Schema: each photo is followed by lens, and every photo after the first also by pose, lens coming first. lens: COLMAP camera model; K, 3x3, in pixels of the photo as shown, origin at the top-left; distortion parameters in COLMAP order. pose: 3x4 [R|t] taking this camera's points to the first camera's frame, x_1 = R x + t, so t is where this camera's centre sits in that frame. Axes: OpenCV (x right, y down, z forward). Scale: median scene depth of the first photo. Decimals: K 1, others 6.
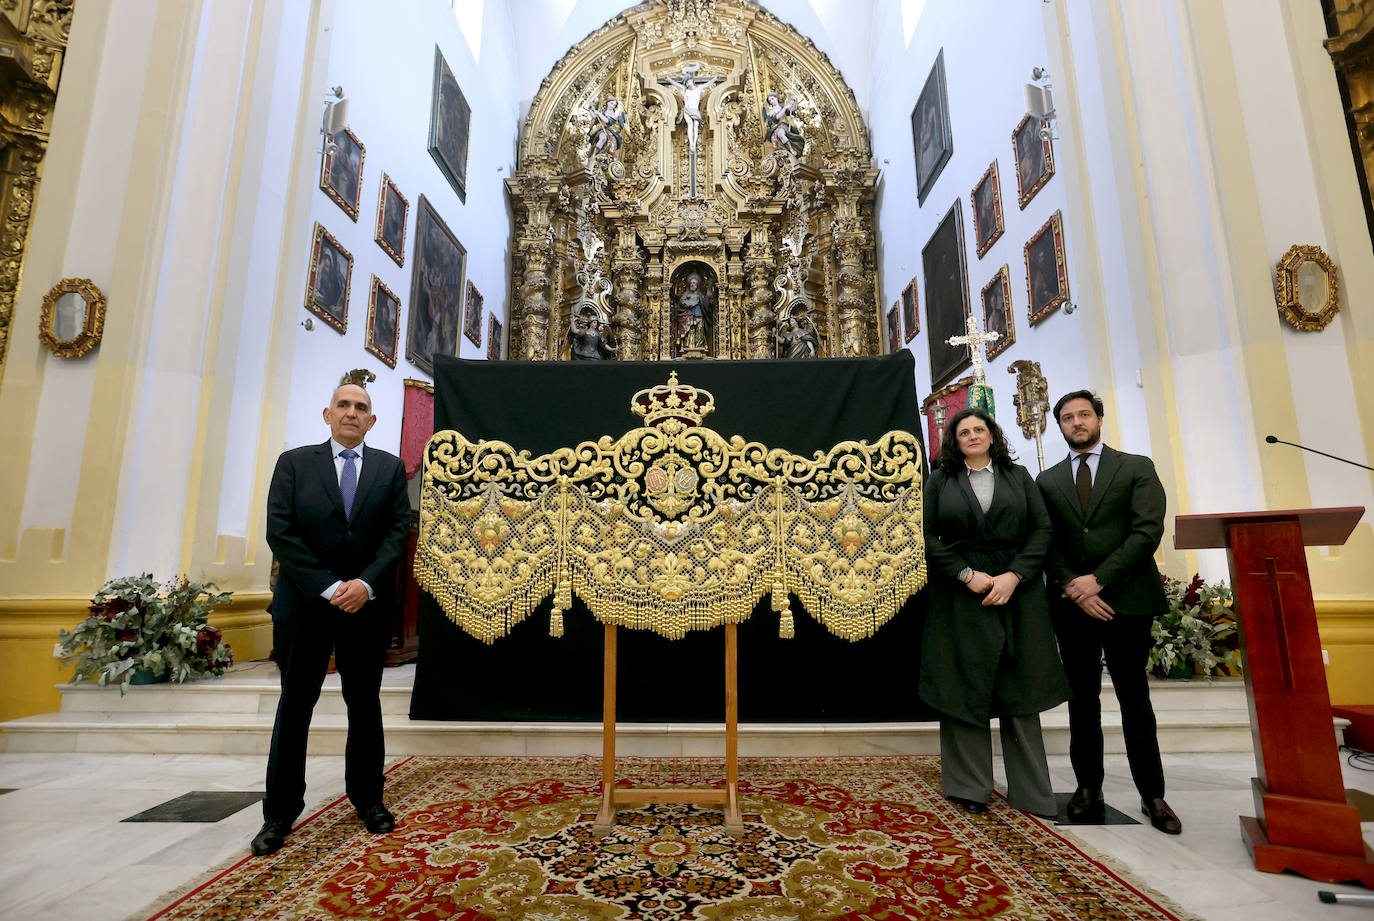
lens RADIAL K [[676.4, 0, 686.5], [0, 676.4, 458.4], [0, 0, 1]] dist [-0.050209, 0.016721]
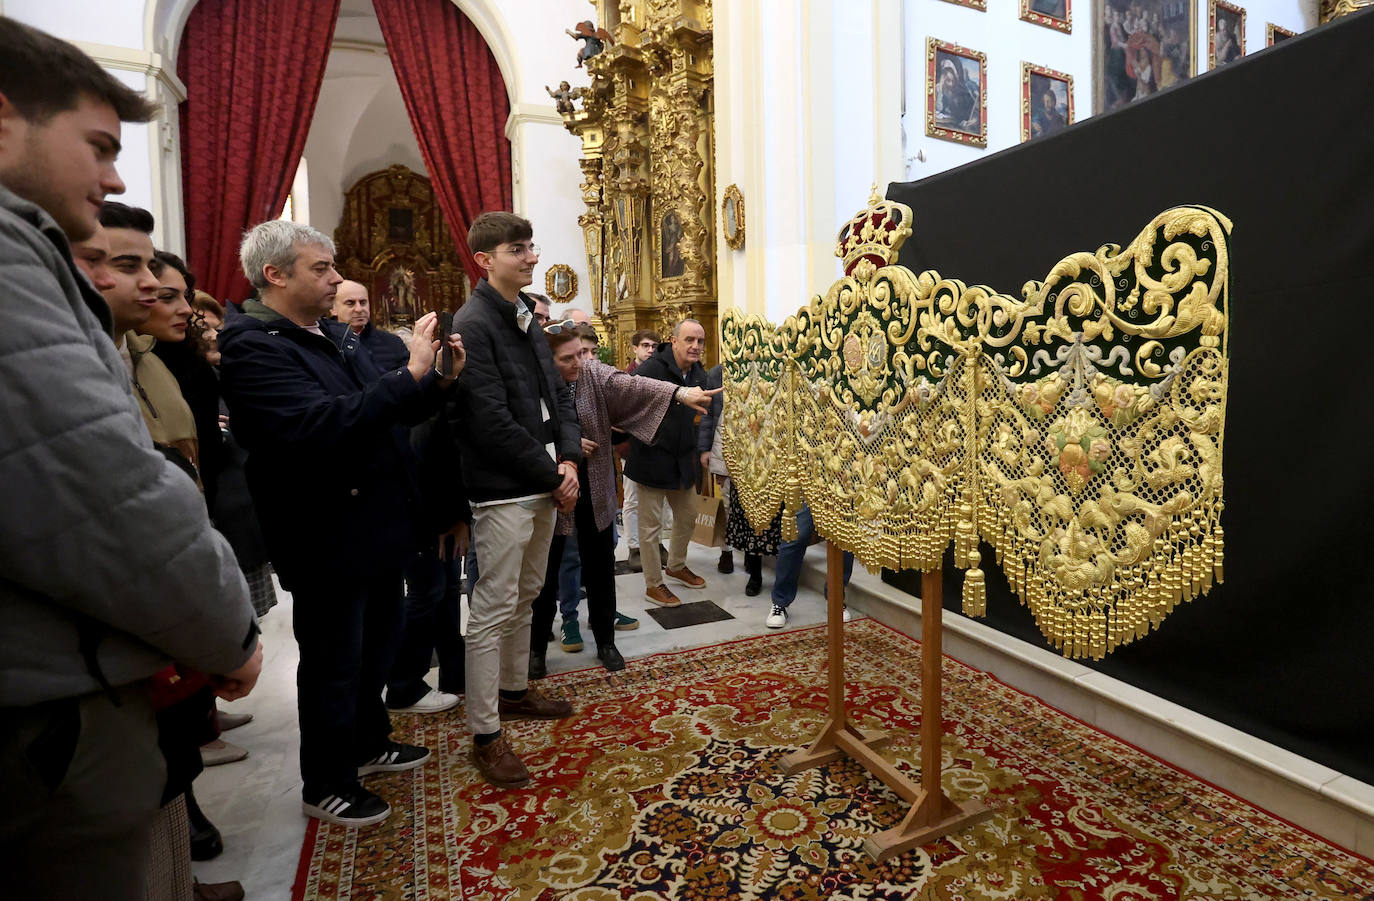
lens RADIAL K [[733.0, 0, 777.5], [0, 733.0, 421.3], [0, 0, 1]] dist [-0.053499, 0.018998]
pose [[0.466320, 0.045387, -0.883451, 0.599060], [0.168296, 0.975891, 0.138970, -0.016629], [0.868459, -0.213486, 0.447440, 0.573608]]
